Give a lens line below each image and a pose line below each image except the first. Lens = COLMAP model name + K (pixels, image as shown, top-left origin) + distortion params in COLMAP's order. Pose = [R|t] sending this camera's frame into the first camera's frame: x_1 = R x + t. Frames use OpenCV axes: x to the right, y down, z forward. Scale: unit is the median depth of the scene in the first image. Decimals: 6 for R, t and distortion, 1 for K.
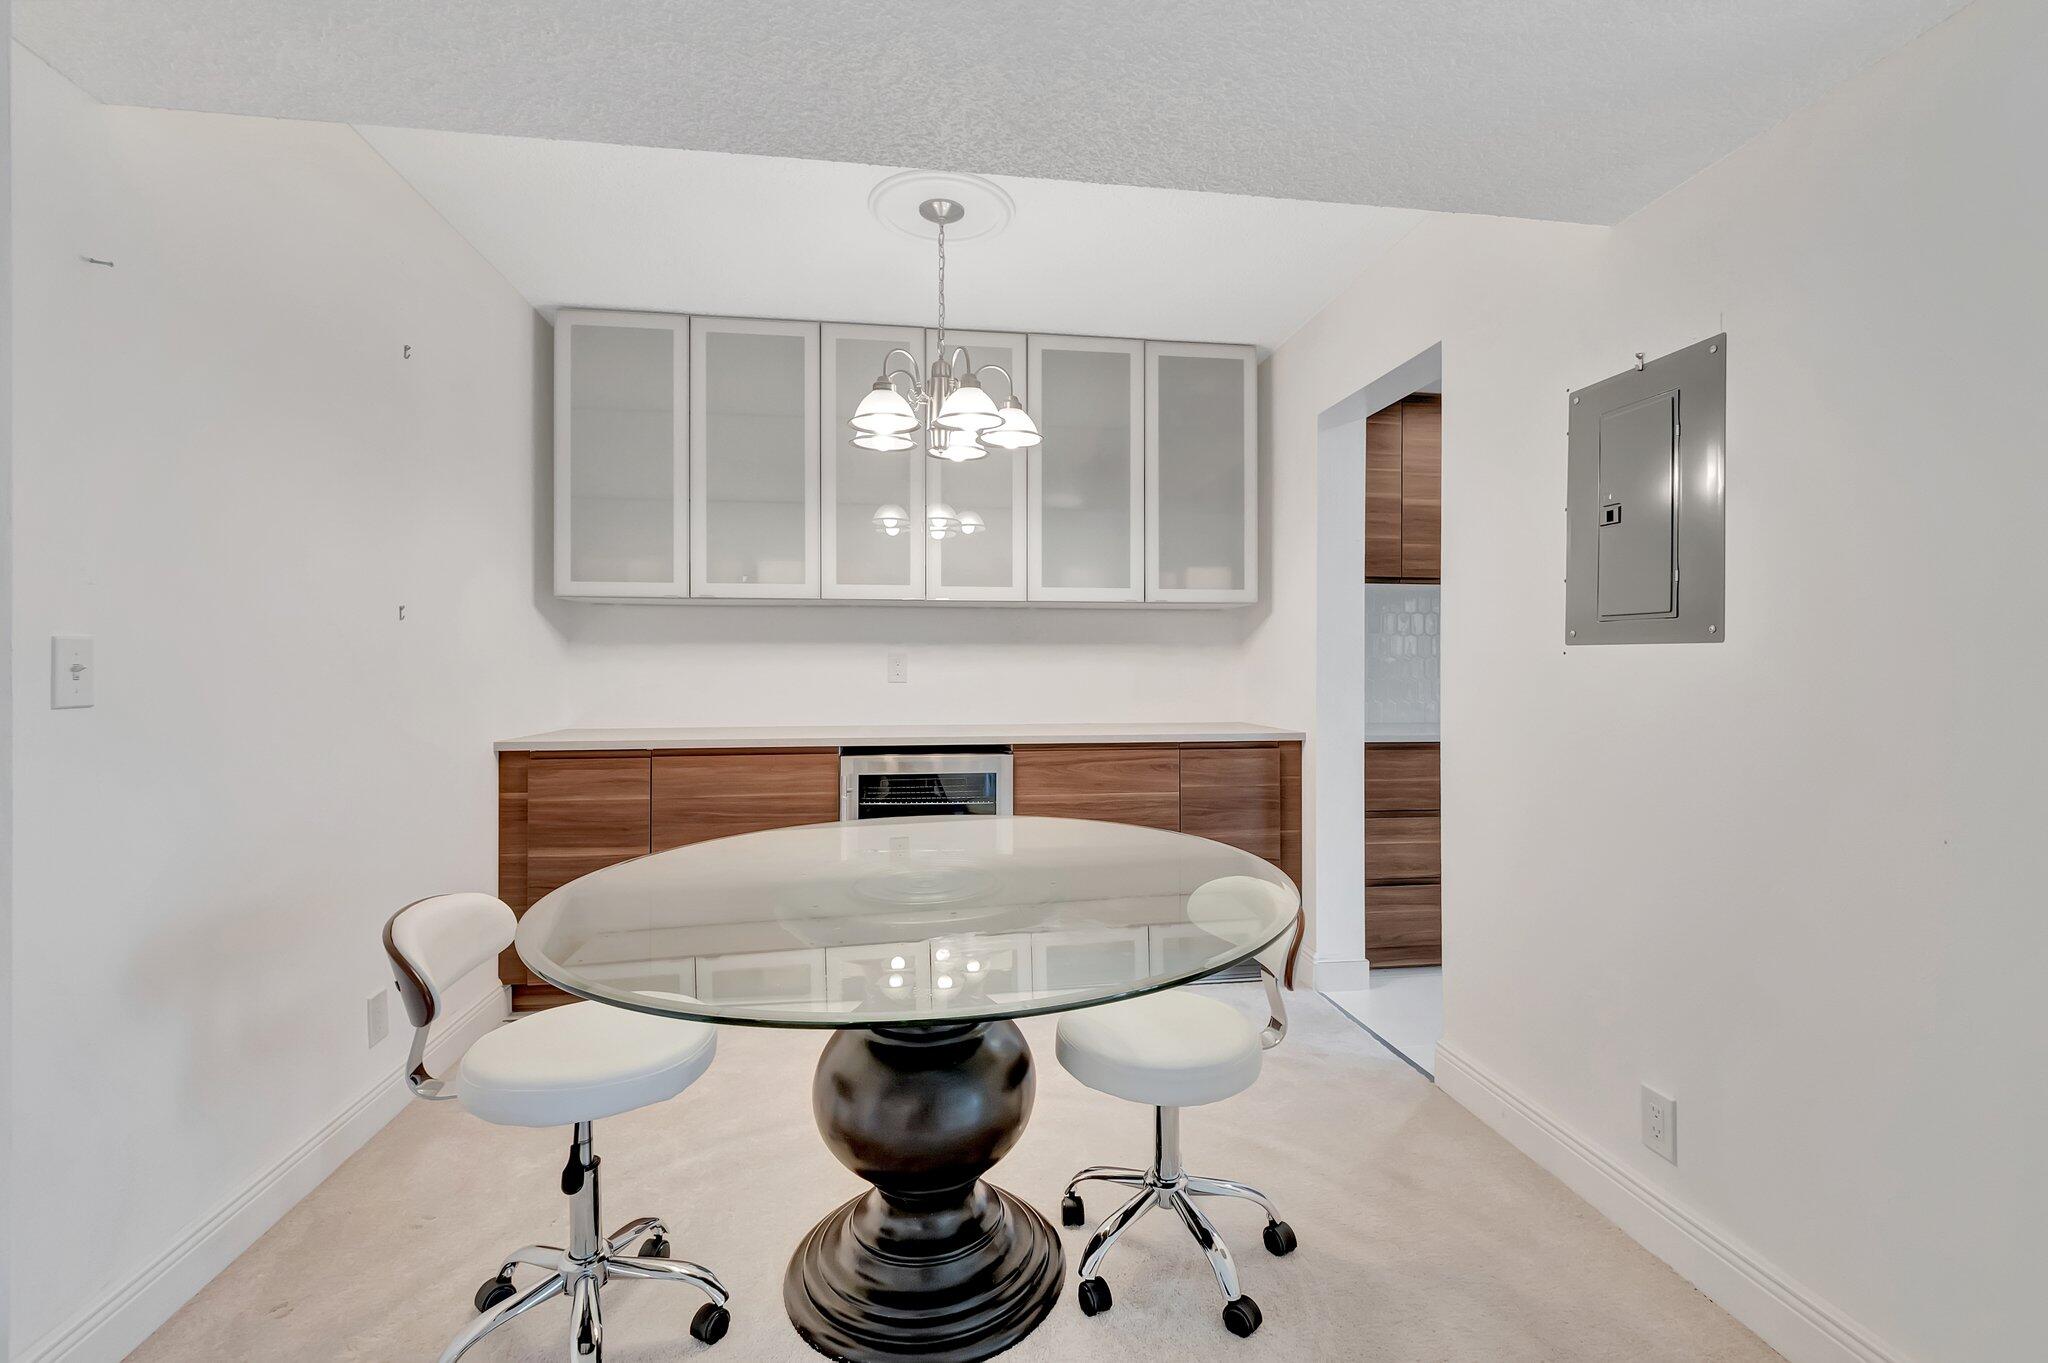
lens RADIAL K [[915.1, 0, 1028.6], [0, 915.1, 660.1], [0, 0, 1]] dist [0.001186, -0.000047]
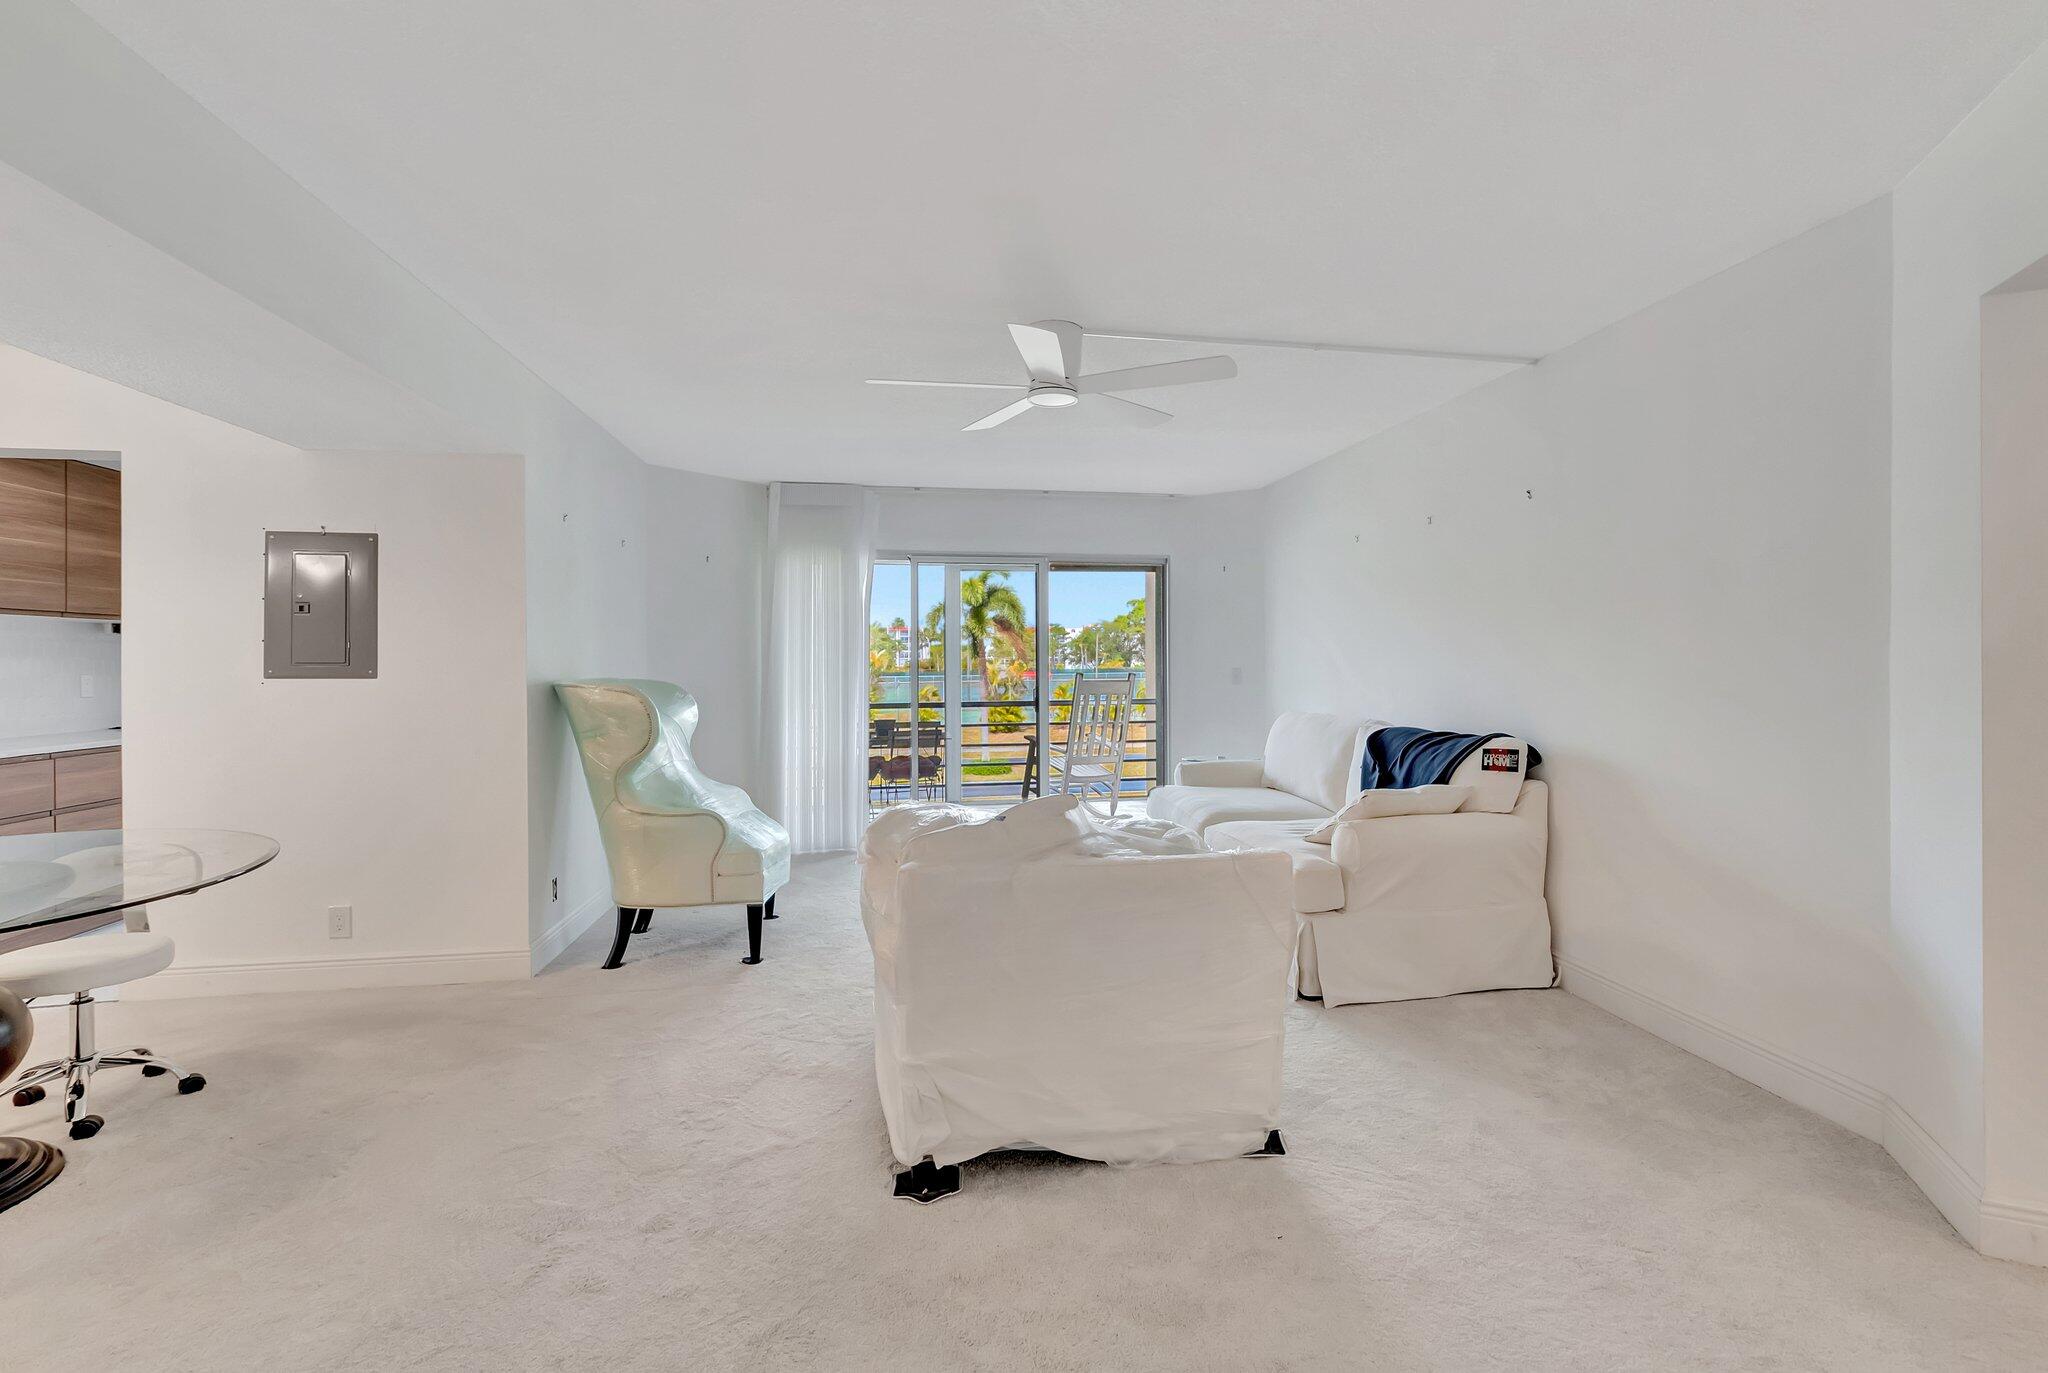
lens RADIAL K [[963.7, 0, 1038.2], [0, 963.7, 657.8], [0, 0, 1]] dist [0.001515, 0.000382]
pose [[-0.029218, -0.000969, 0.999573, -0.779855], [0.000621, 0.999999, 0.000987, -0.034947], [-0.999573, 0.000649, -0.029217, -0.241248]]
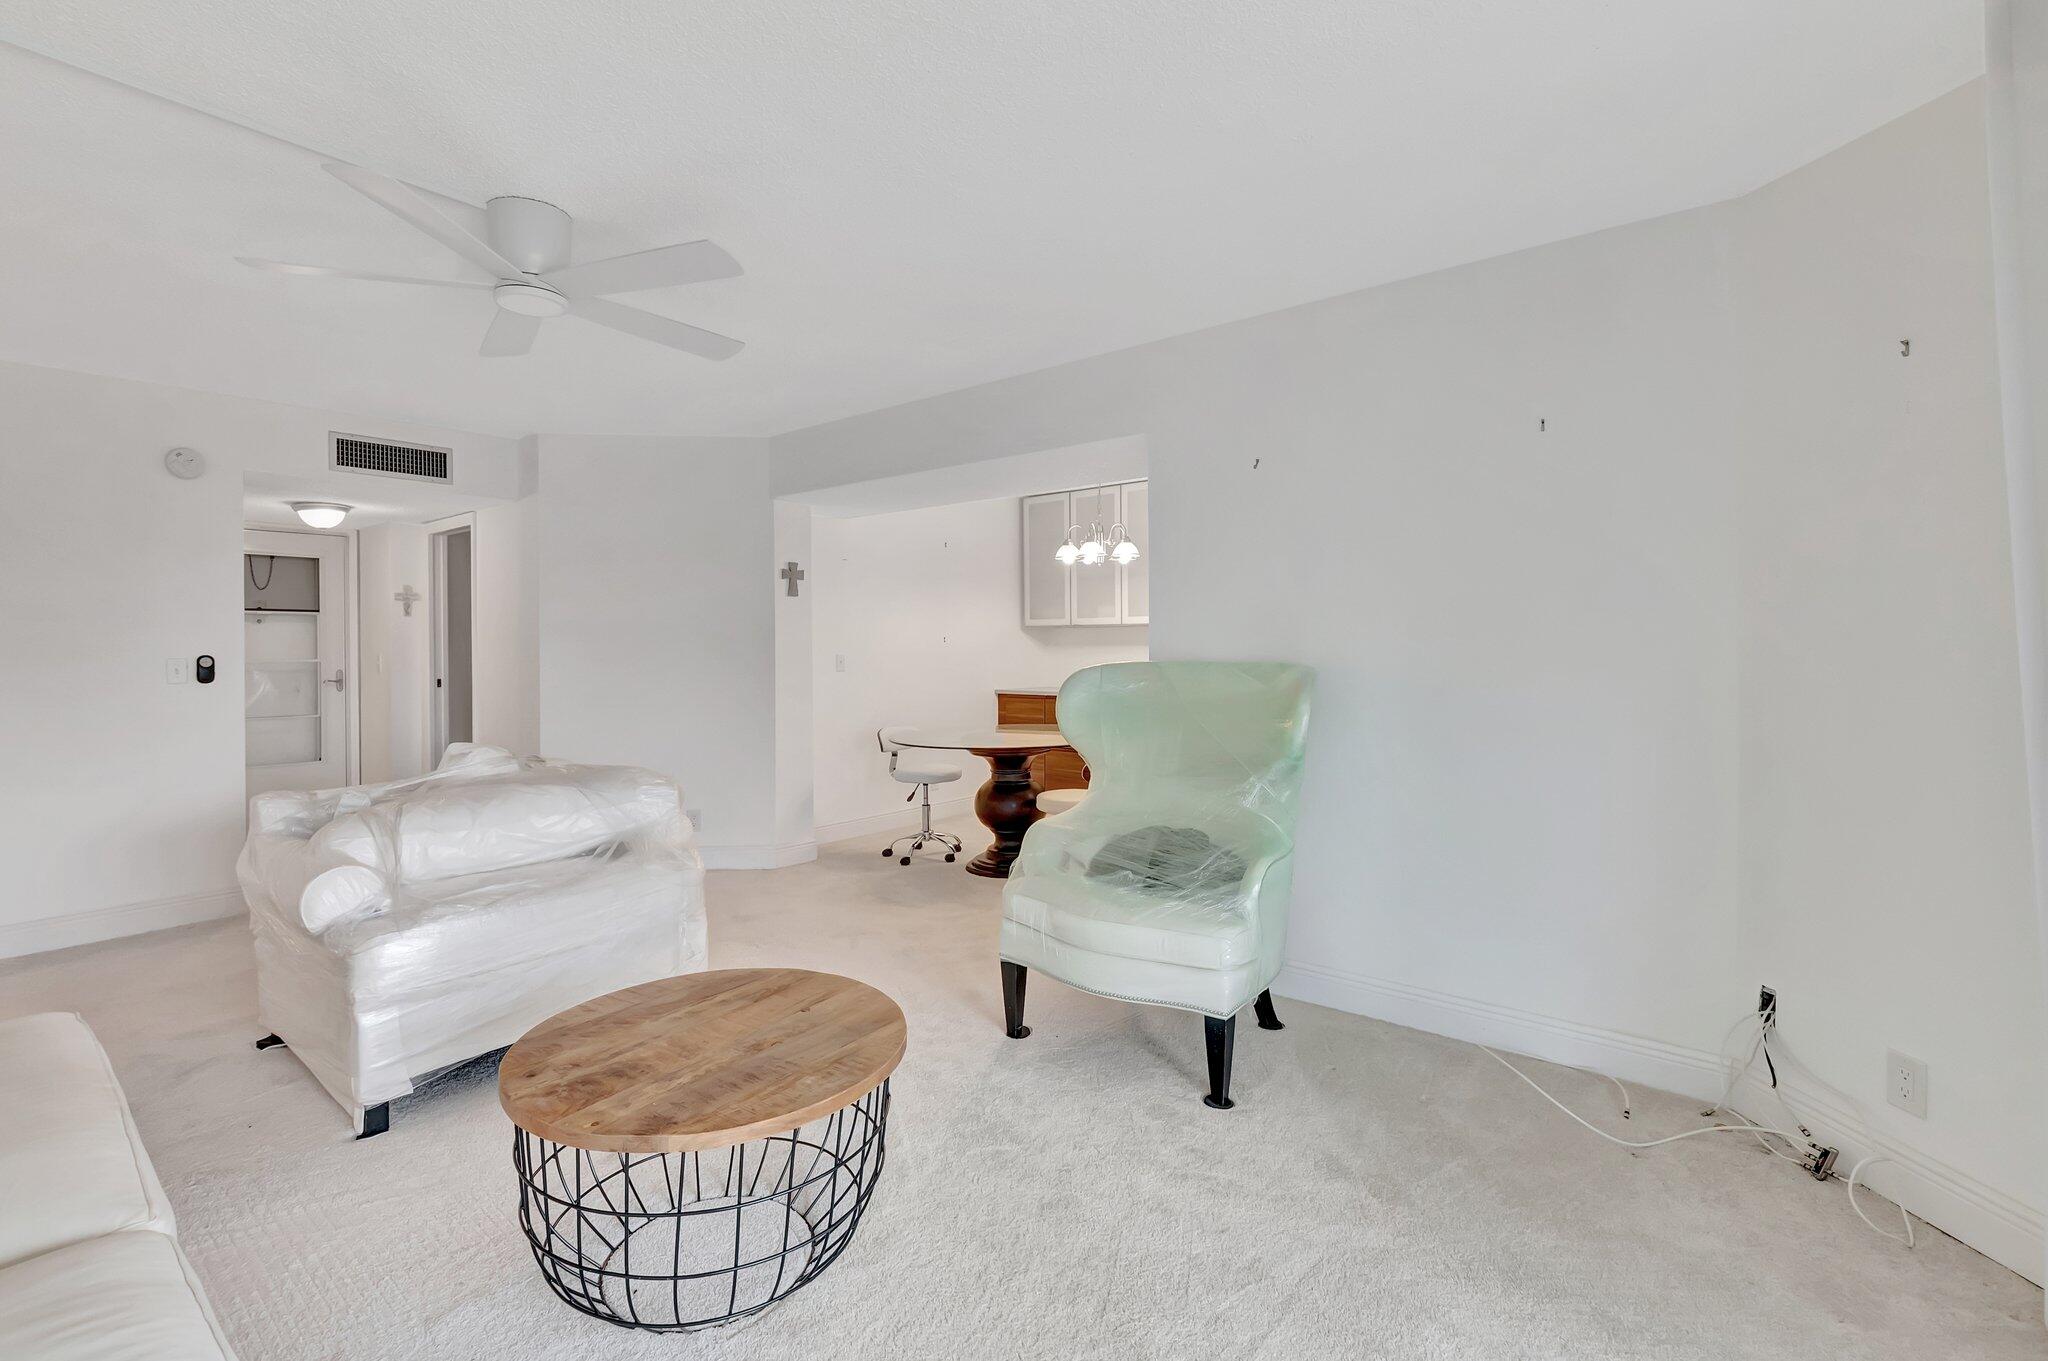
lens RADIAL K [[915.1, 0, 1028.6], [0, 915.1, 659.1], [0, 0, 1]] dist [0.001186, -0.000047]
pose [[0.684860, 0.008488, -0.728625, 1.105041], [0.008096, 0.999782, 0.019257, -0.032959], [0.728630, -0.019088, 0.684642, -0.517433]]
